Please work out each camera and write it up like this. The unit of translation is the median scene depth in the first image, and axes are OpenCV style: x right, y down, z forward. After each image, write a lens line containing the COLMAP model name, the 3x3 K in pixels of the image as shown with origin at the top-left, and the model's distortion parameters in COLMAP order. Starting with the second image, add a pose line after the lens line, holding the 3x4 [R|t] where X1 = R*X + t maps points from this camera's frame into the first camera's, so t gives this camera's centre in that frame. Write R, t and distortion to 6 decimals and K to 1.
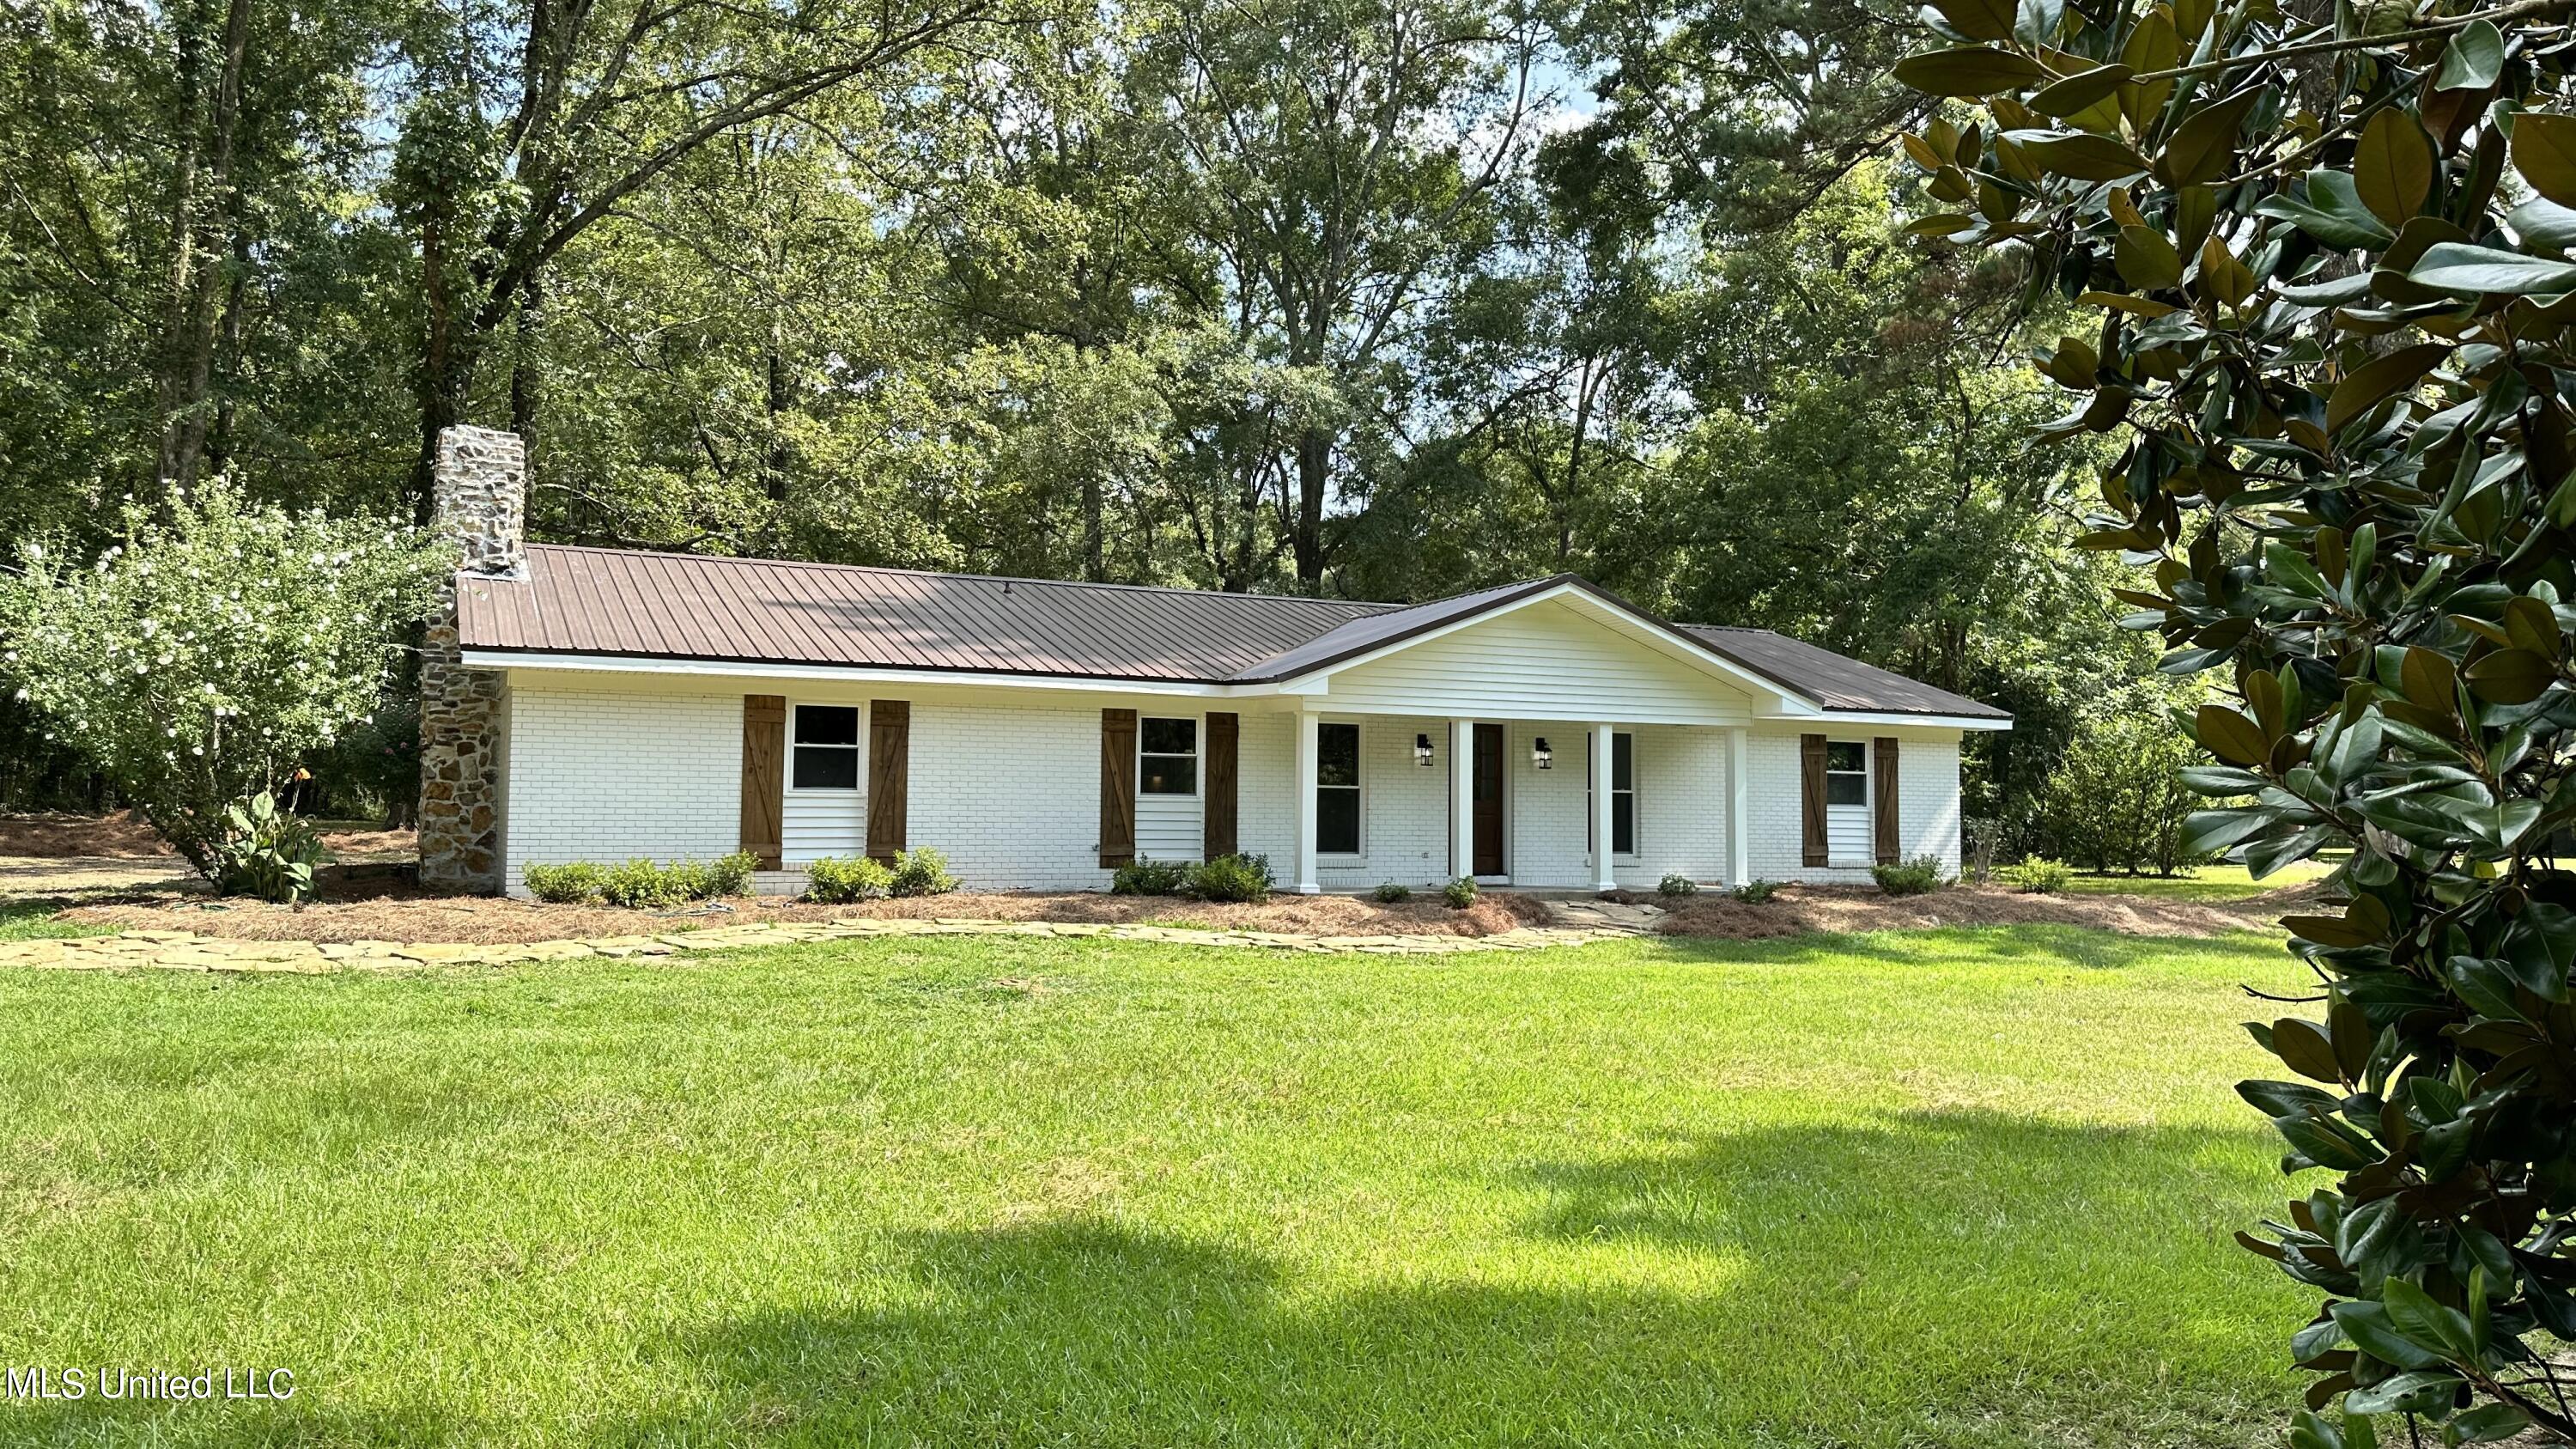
lens RADIAL K [[1754.4, 0, 1288.0], [0, 1754.4, 724.5], [0, 0, 1]] dist [0.137139, -0.206143]
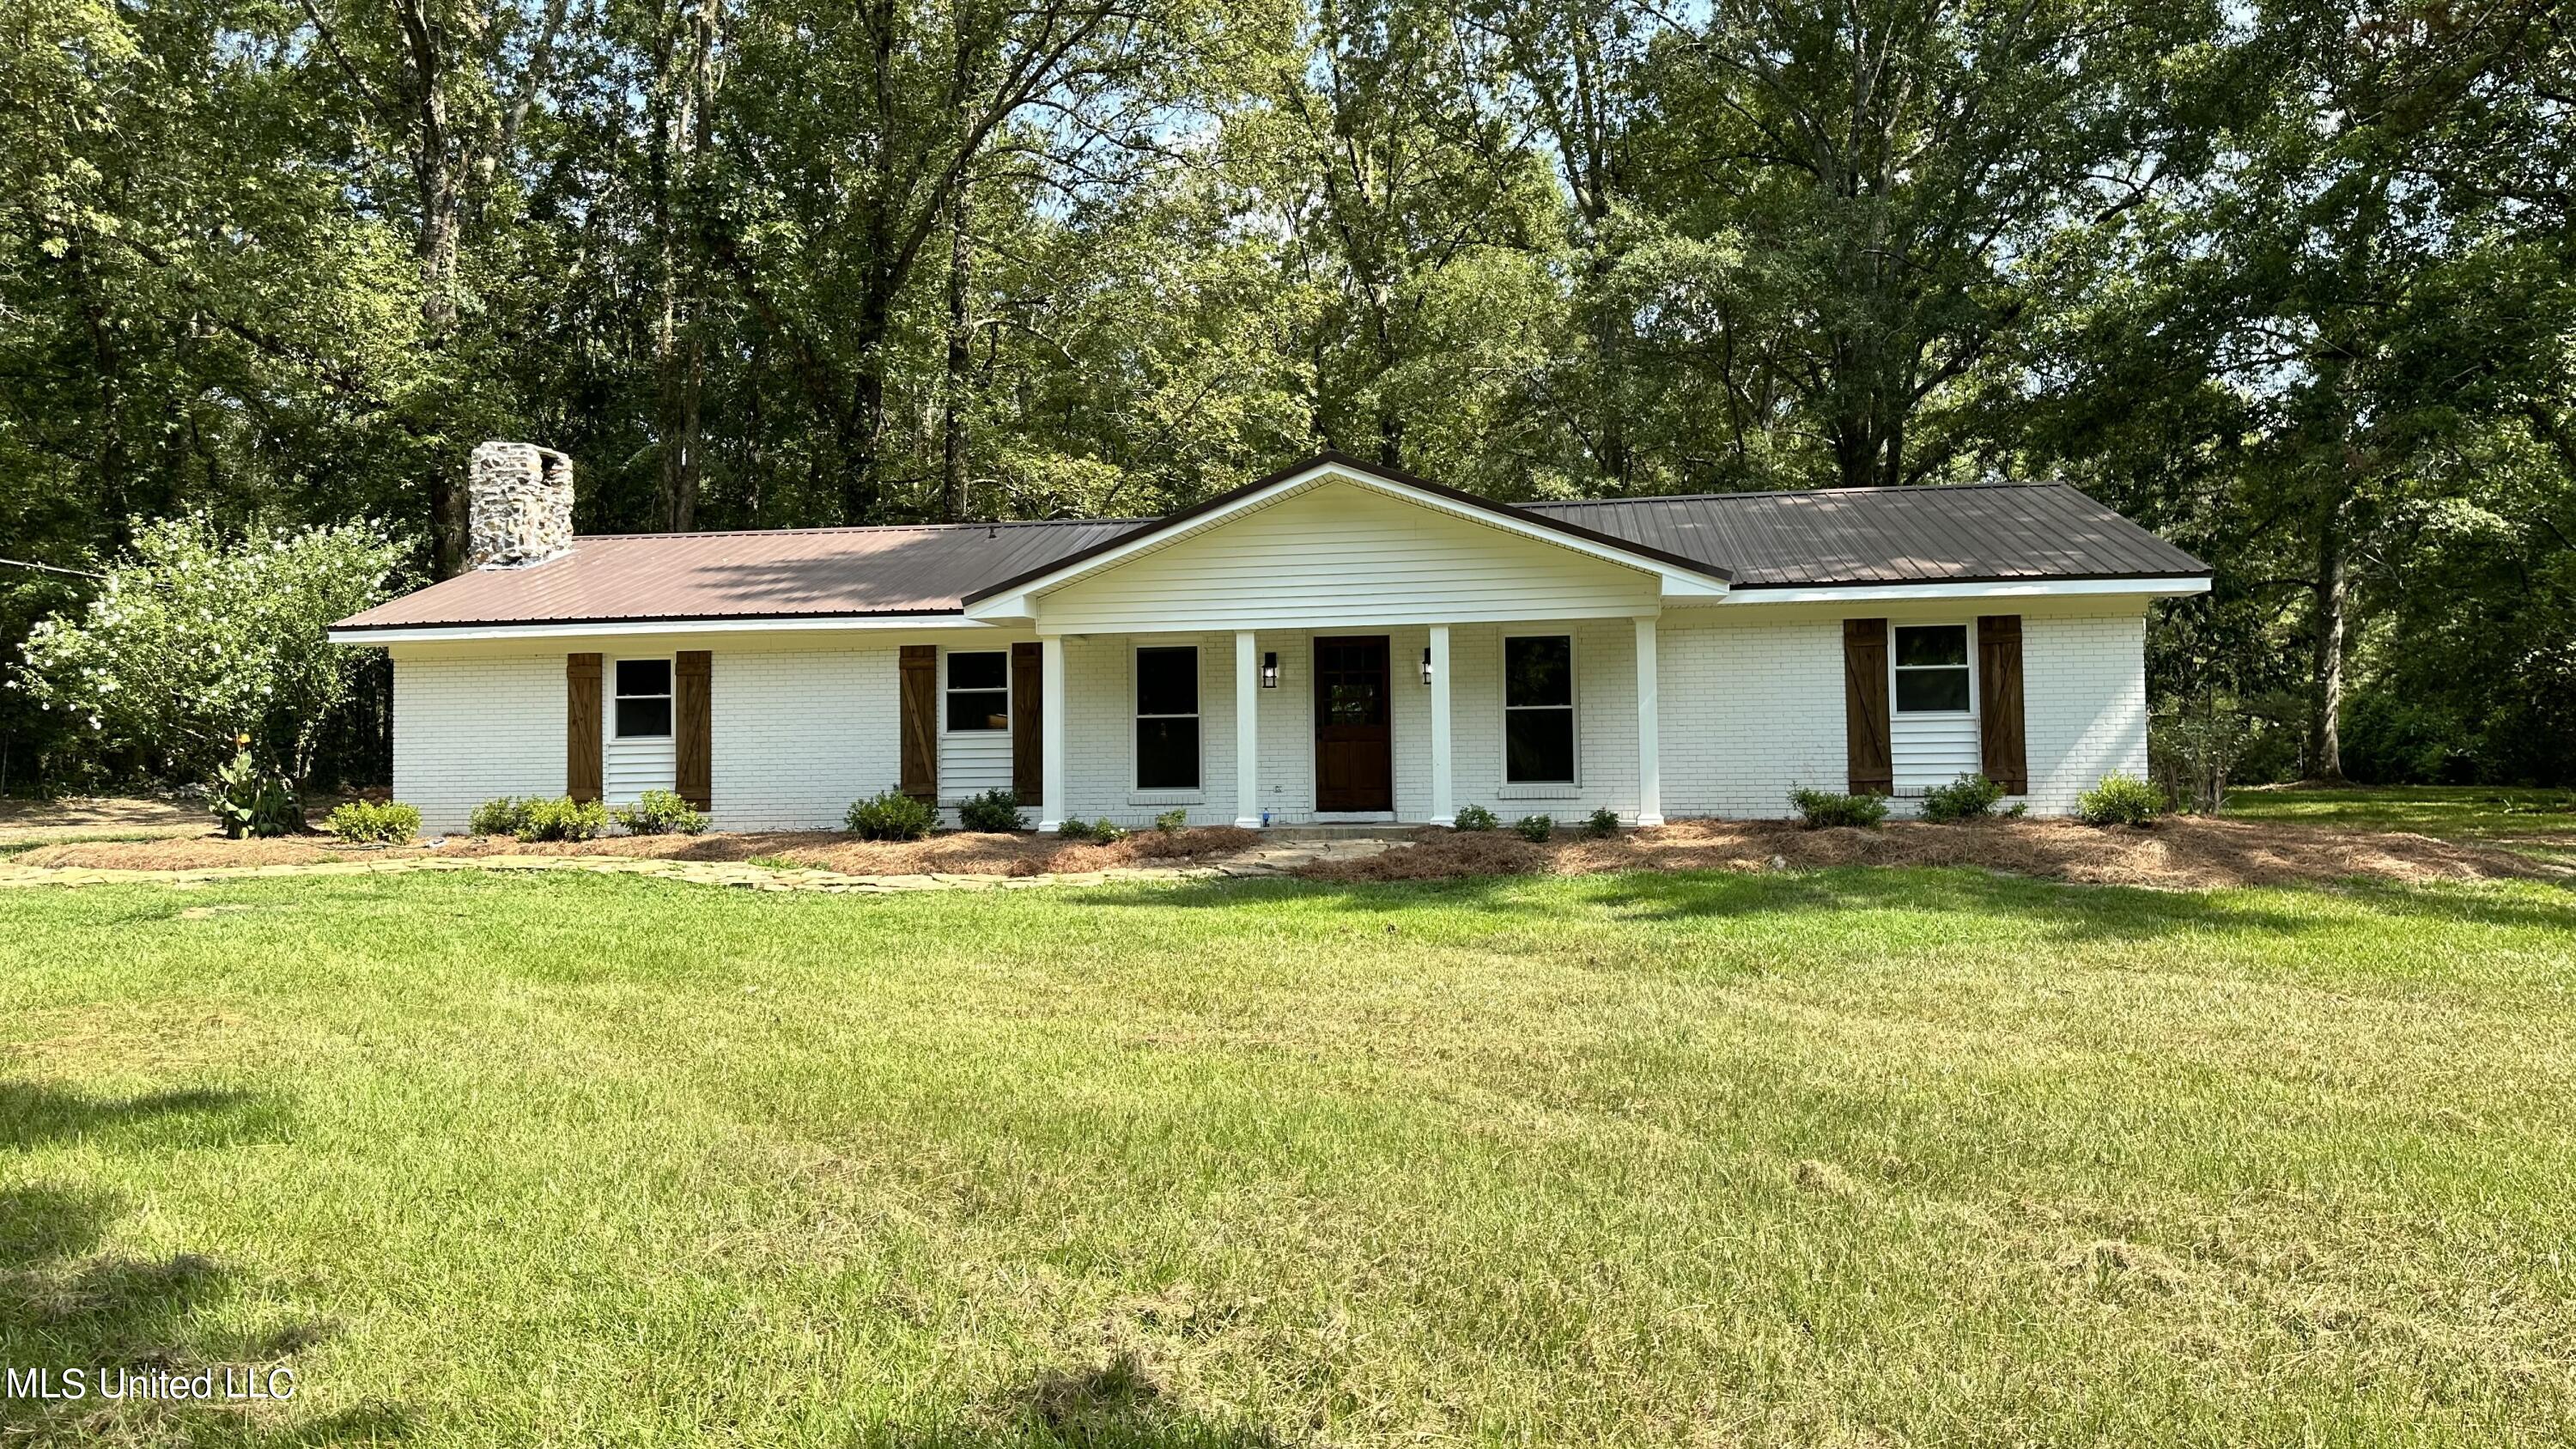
lens RADIAL K [[1754.4, 0, 1288.0], [0, 1754.4, 724.5], [0, 0, 1]] dist [0.137139, -0.206143]
pose [[0.802918, -0.031054, -0.595280, 0.662907], [0.056209, 0.998137, 0.023745, 0.023631], [0.593433, -0.052525, 0.803168, 0.327358]]
